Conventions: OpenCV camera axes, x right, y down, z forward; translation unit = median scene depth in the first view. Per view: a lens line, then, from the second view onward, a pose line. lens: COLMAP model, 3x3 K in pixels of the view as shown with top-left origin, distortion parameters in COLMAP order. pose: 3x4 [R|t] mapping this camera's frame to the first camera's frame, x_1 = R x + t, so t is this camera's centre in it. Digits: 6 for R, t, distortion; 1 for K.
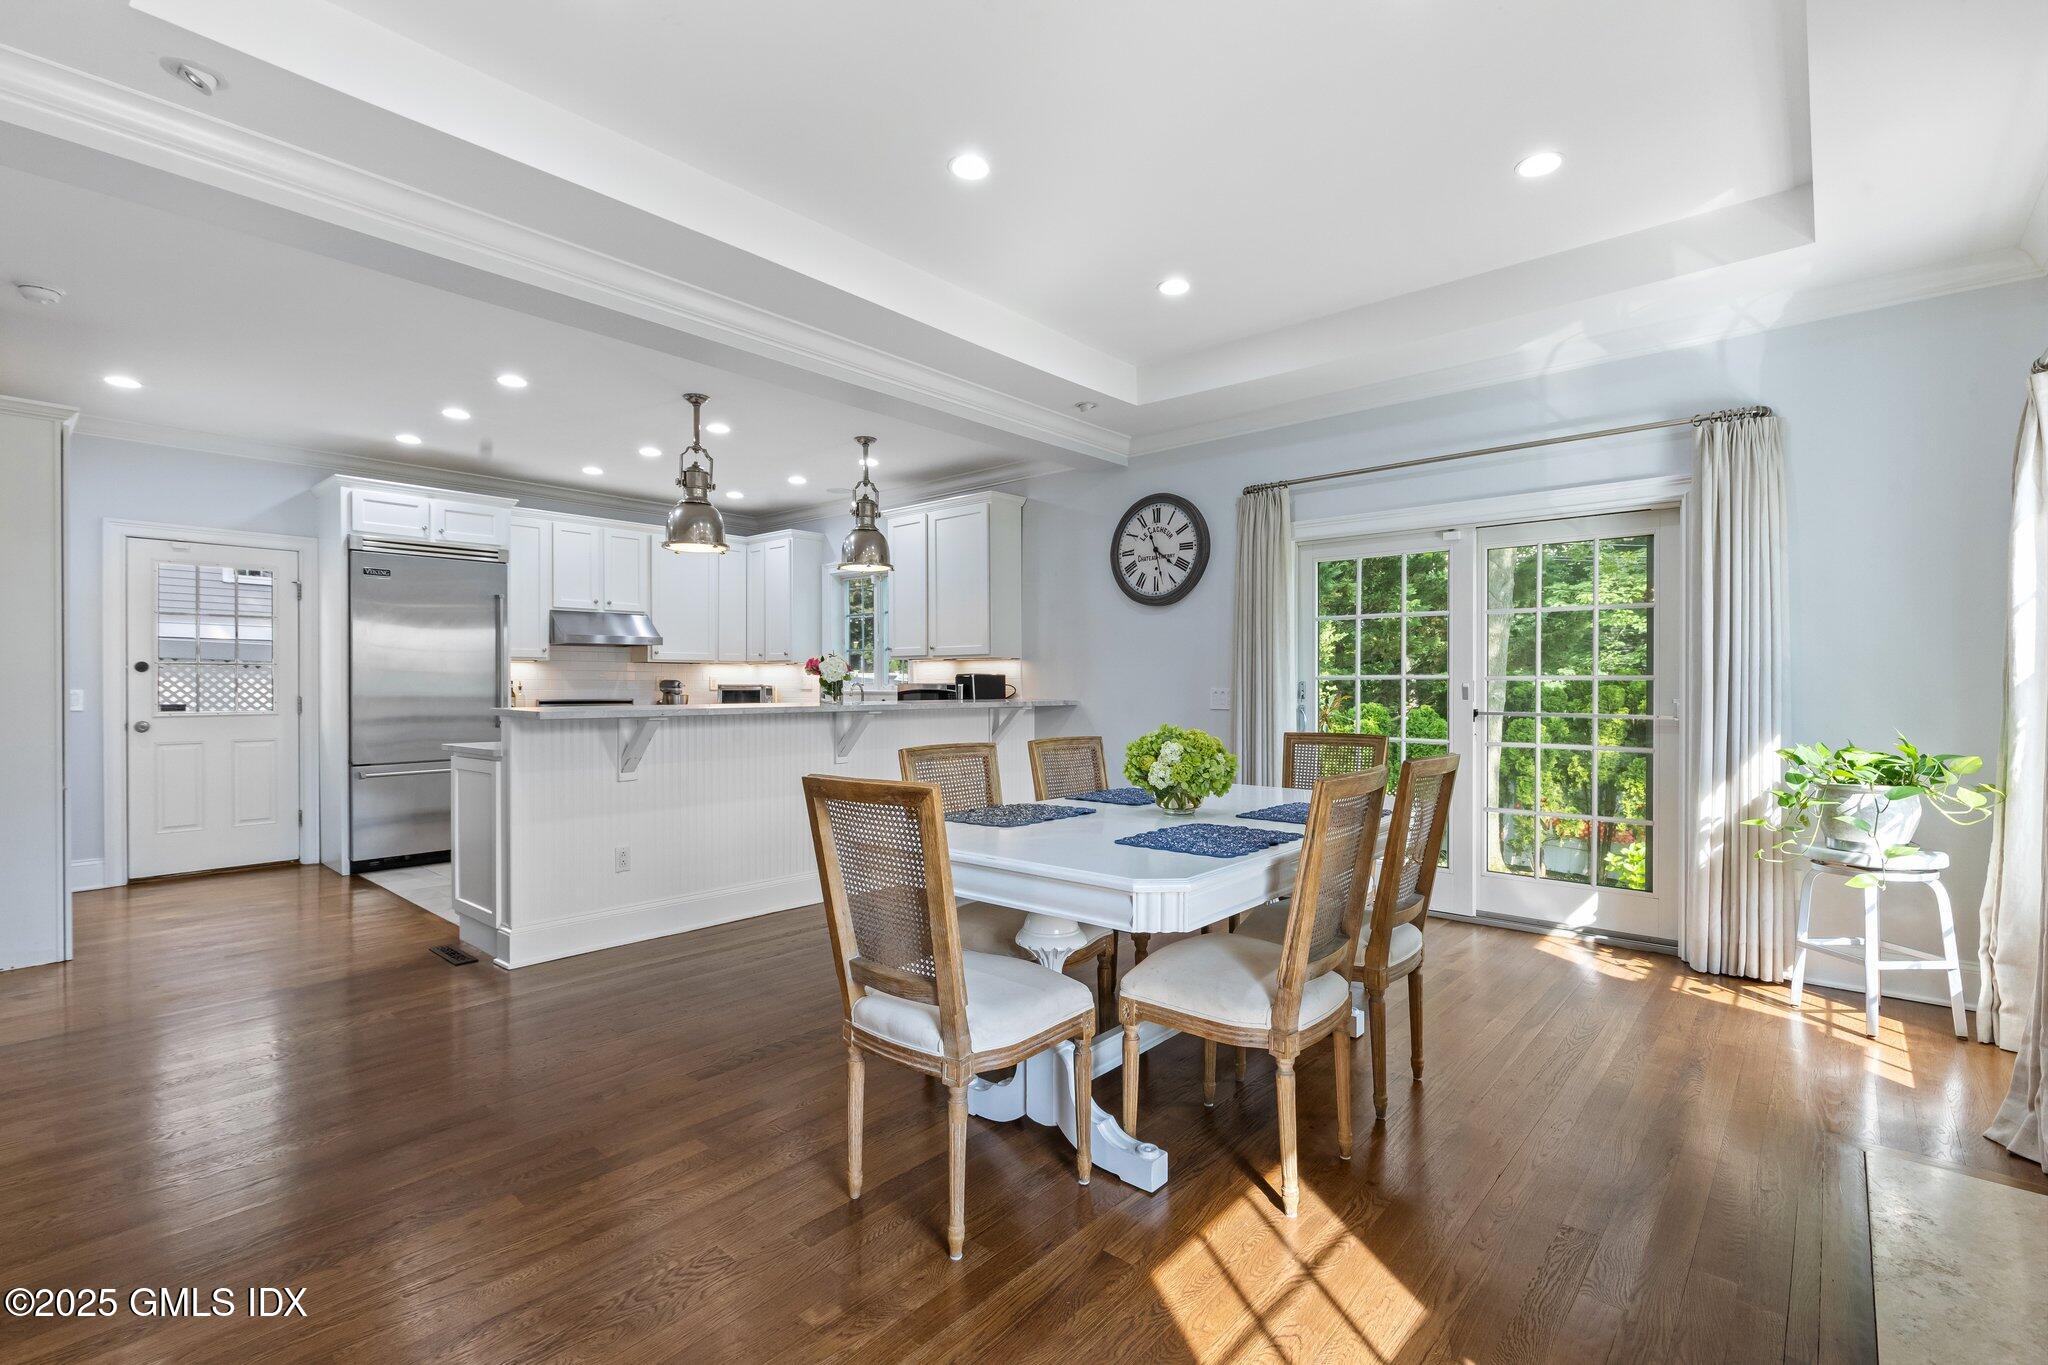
lens RADIAL K [[920.0, 0, 1014.3], [0, 920.0, 685.2], [0, 0, 1]] dist [0.004133, -0.000938]
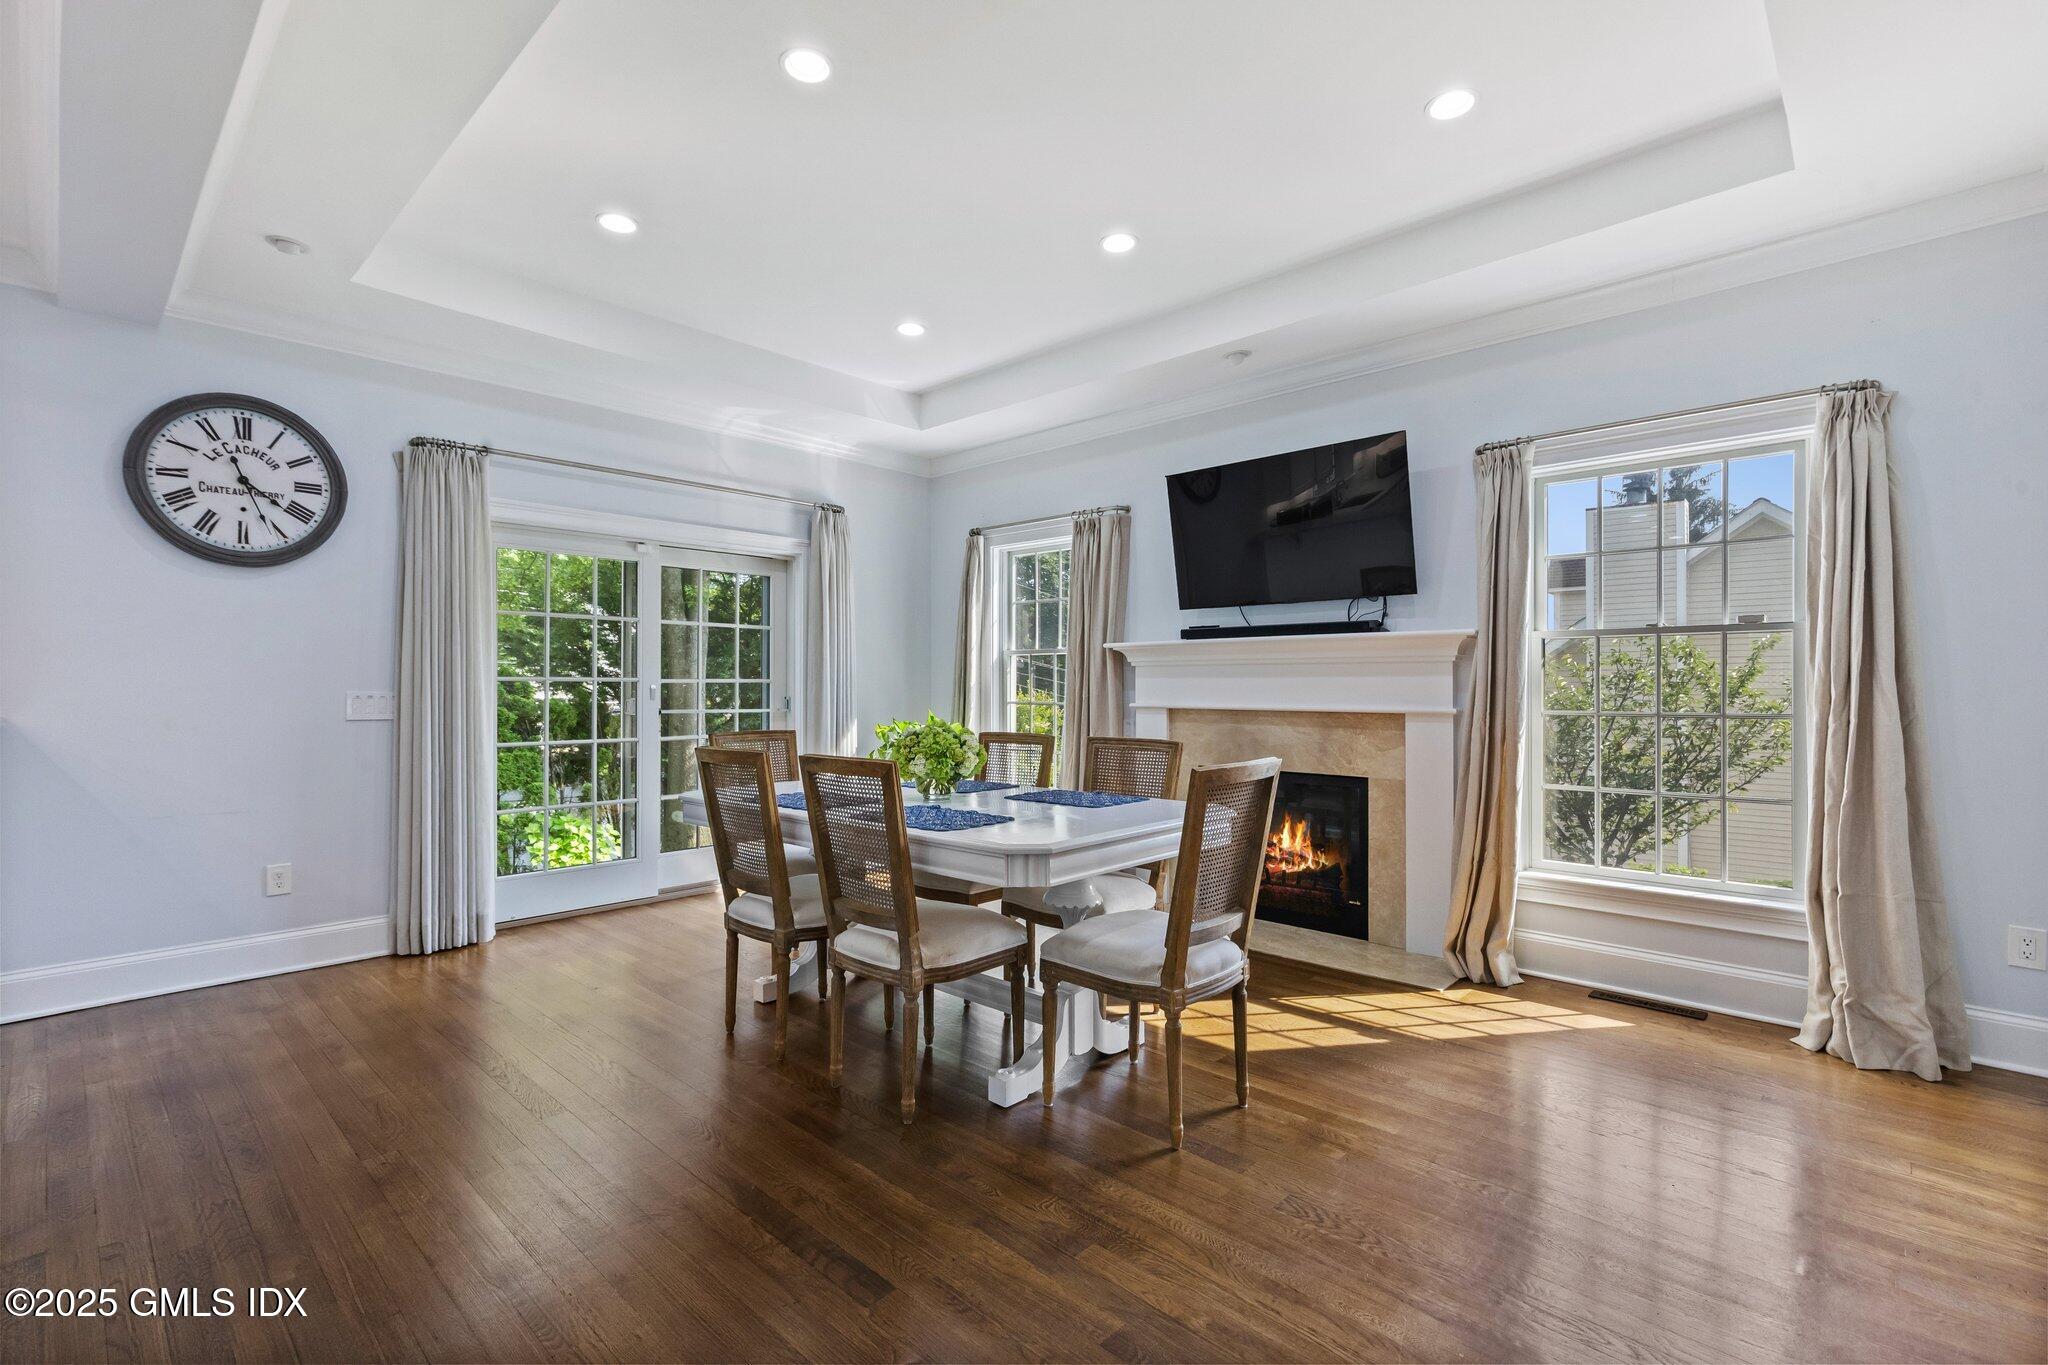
lens RADIAL K [[920.0, 0, 1014.3], [0, 920.0, 685.2], [0, 0, 1]] dist [0.004133, -0.000938]
pose [[0.031346, 0.003397, 0.999503, -0.494611], [0.002399, 0.999991, -0.003474, 0.001954], [-0.999506, 0.002506, 0.031338, 0.442407]]
